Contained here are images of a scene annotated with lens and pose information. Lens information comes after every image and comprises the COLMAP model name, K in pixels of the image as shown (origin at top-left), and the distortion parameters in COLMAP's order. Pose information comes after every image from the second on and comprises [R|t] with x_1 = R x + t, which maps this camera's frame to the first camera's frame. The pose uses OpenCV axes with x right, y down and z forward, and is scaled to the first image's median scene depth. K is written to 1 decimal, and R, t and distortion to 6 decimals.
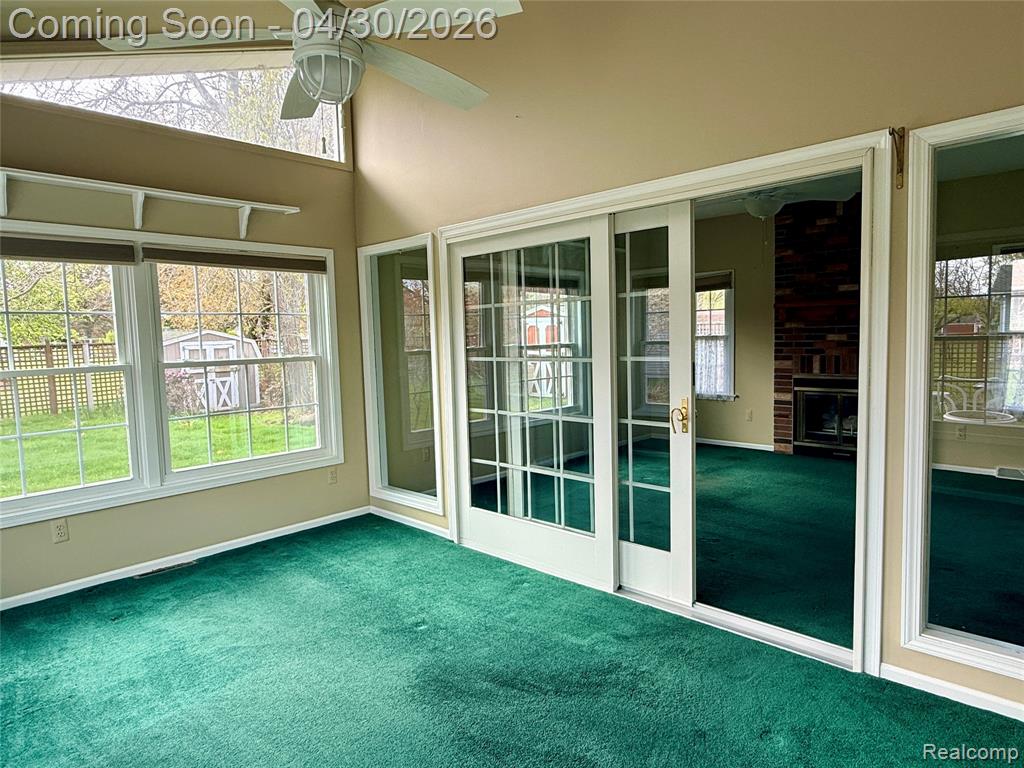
lens RADIAL K [[615.2, 0, 512.6], [0, 615.2, 383.1], [0, 0, 1]] dist [-0.004398, -0.000481]
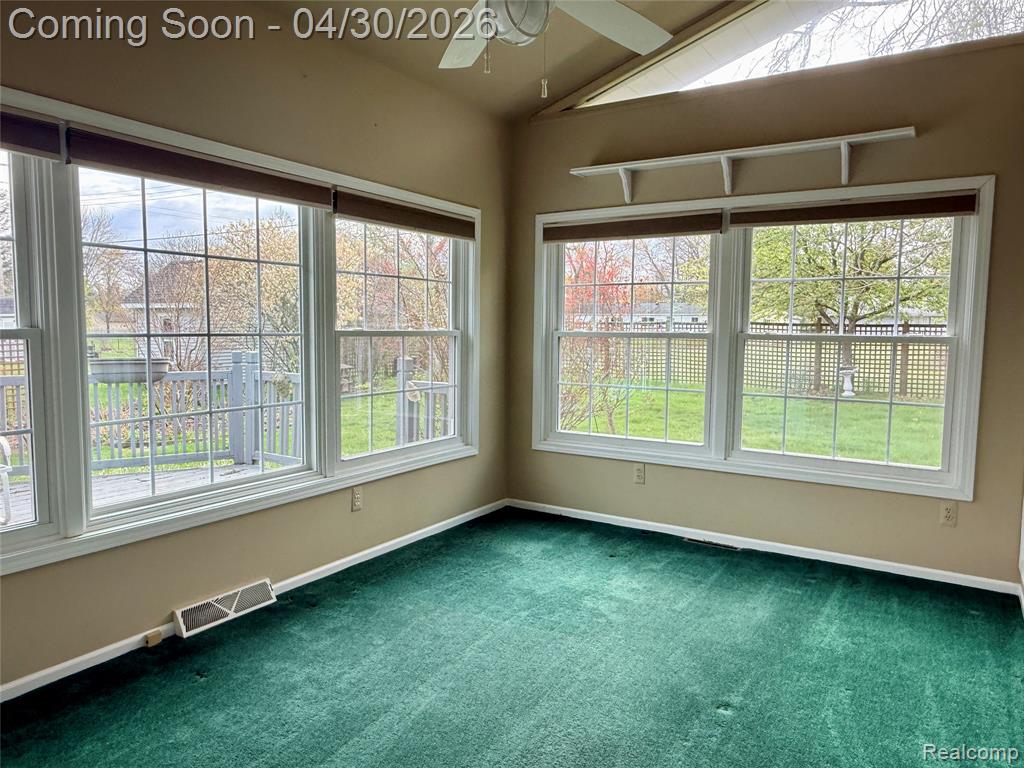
lens RADIAL K [[711.8, 0, 512.0], [0, 711.8, 388.7], [0, 0, 1]] dist [0.003233, 0.001942]
pose [[0.189520, 0.118630, -0.974684, 0.504157], [-0.091017, 0.990523, 0.102860, -0.033136], [0.977649, 0.069219, 0.198521, 0.497464]]
